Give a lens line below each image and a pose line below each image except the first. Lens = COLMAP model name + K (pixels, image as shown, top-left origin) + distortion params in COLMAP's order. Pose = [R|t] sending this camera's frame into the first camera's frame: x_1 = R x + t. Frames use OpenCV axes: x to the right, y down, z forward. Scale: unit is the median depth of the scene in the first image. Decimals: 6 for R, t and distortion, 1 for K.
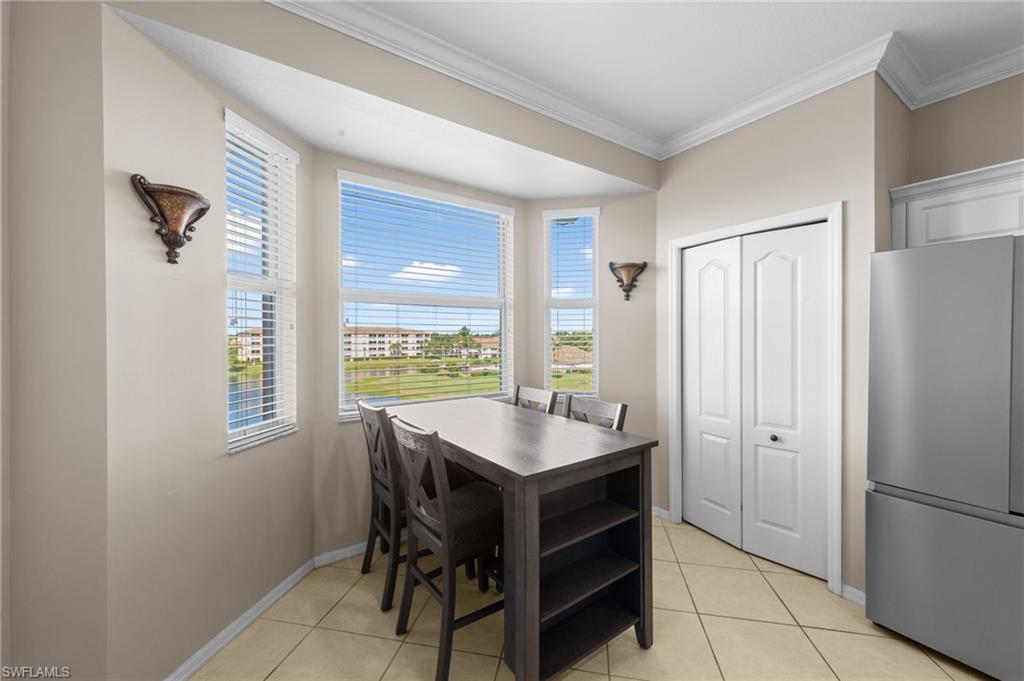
lens RADIAL K [[395.4, 0, 511.8], [0, 395.4, 344.1], [0, 0, 1]] dist [0.006569, 0.000558]
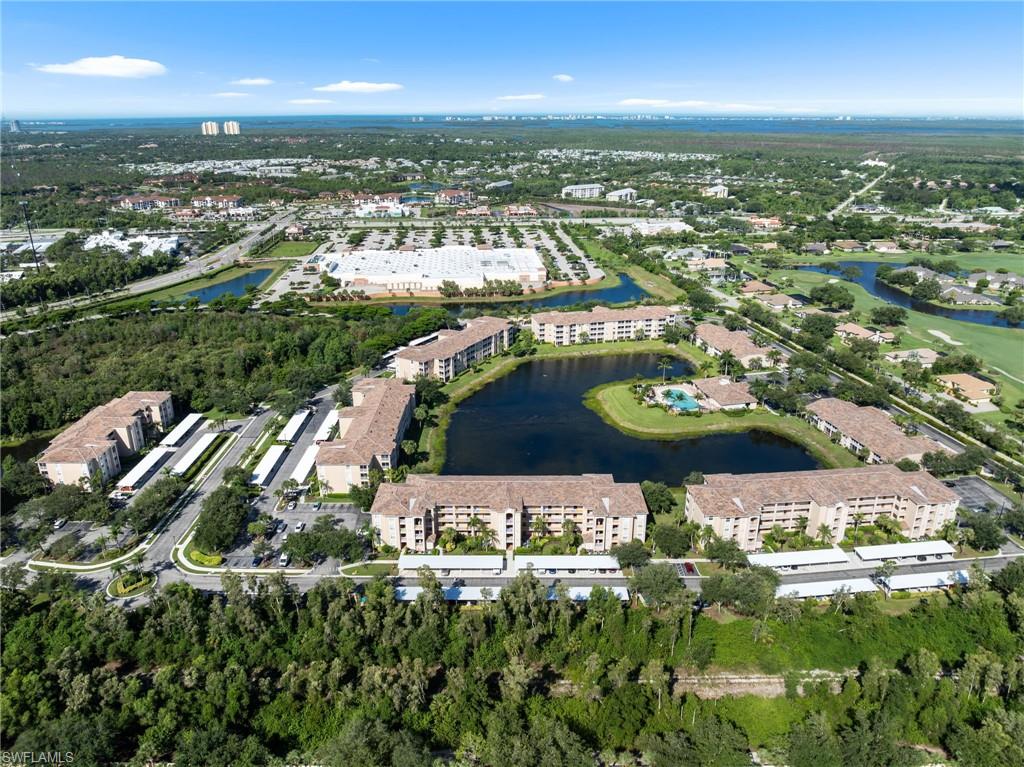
lens RADIAL K [[717.4, 0, 516.1], [0, 717.4, 377.8], [0, 0, 1]] dist [-0.032159, -0.017180]
pose [[0.829366, 0.198319, -0.522323, 0.598082], [-0.012226, 0.941099, 0.337910, -0.629523], [0.558572, -0.273865, 0.782940, -1.014589]]
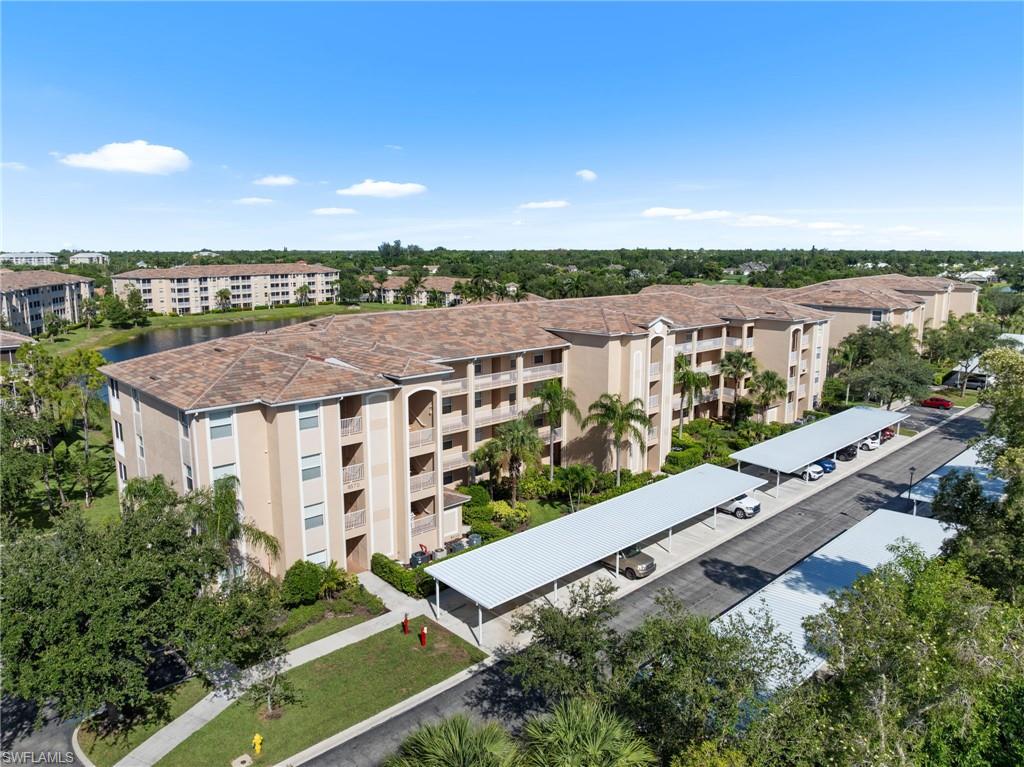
lens RADIAL K [[717.4, 0, 515.1], [0, 717.4, 376.1], [0, 0, 1]] dist [-0.032159, -0.017180]
pose [[0.985405, -0.025764, 0.168266, -0.130677], [-0.000482, 0.988054, 0.154109, -0.046278], [-0.170226, -0.151941, 0.973621, -0.495228]]
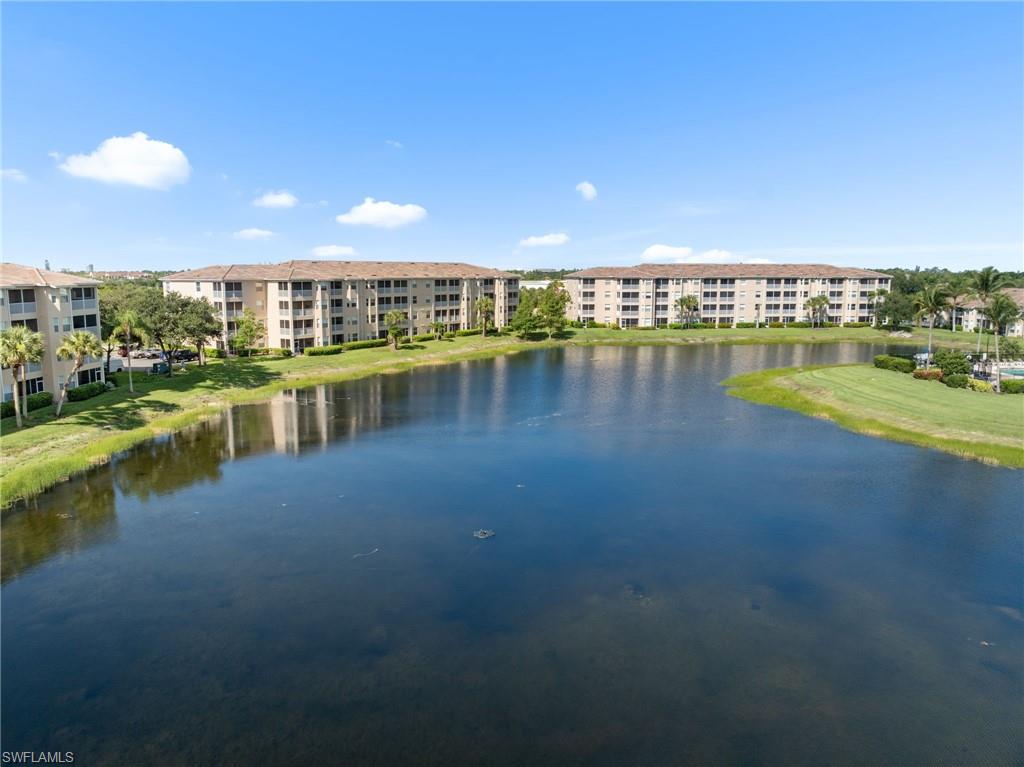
lens RADIAL K [[717.4, 0, 511.7], [0, 717.4, 376.1], [0, 0, 1]] dist [-0.032159, -0.017180]
pose [[0.781077, 0.089270, -0.618021, -0.024698], [-0.011682, 0.991644, 0.128474, -0.014829], [0.624325, -0.093128, 0.775593, 0.027855]]
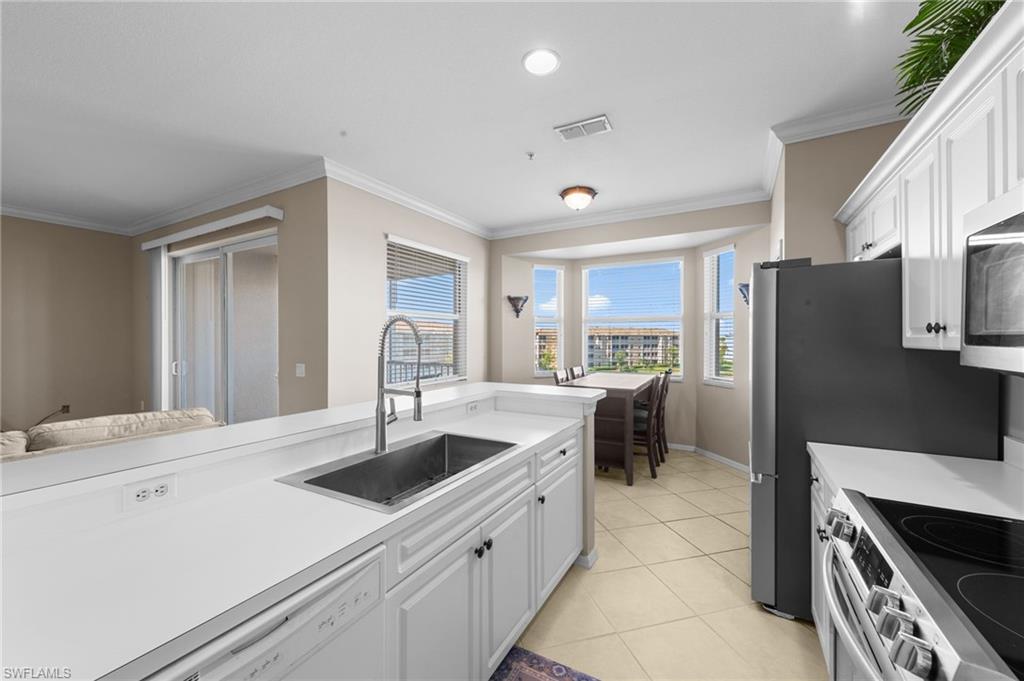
lens RADIAL K [[395.4, 0, 518.7], [0, 395.4, 342.4], [0, 0, 1]] dist [0.006569, 0.000558]
pose [[0.458669, 0.007841, -0.888573, 0.019001], [-0.016399, 0.999865, 0.000358, 0.000089], [0.888456, 0.014408, 0.458736, -0.004873]]
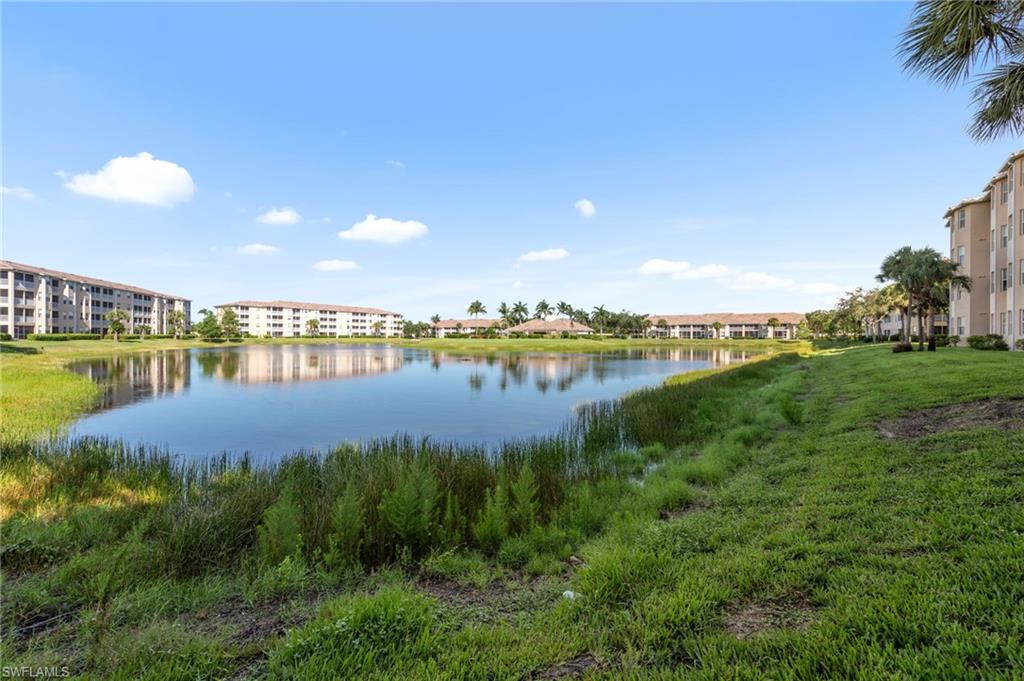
lens RADIAL K [[395.4, 0, 514.9], [0, 395.4, 337.0], [0, 0, 1]] dist [0.006569, 0.000558]
pose [[0.968815, 0.003180, 0.247764, -0.214214], [0.001334, 0.999836, -0.018048, 0.058190], [-0.247781, 0.017815, 0.968652, -0.083963]]
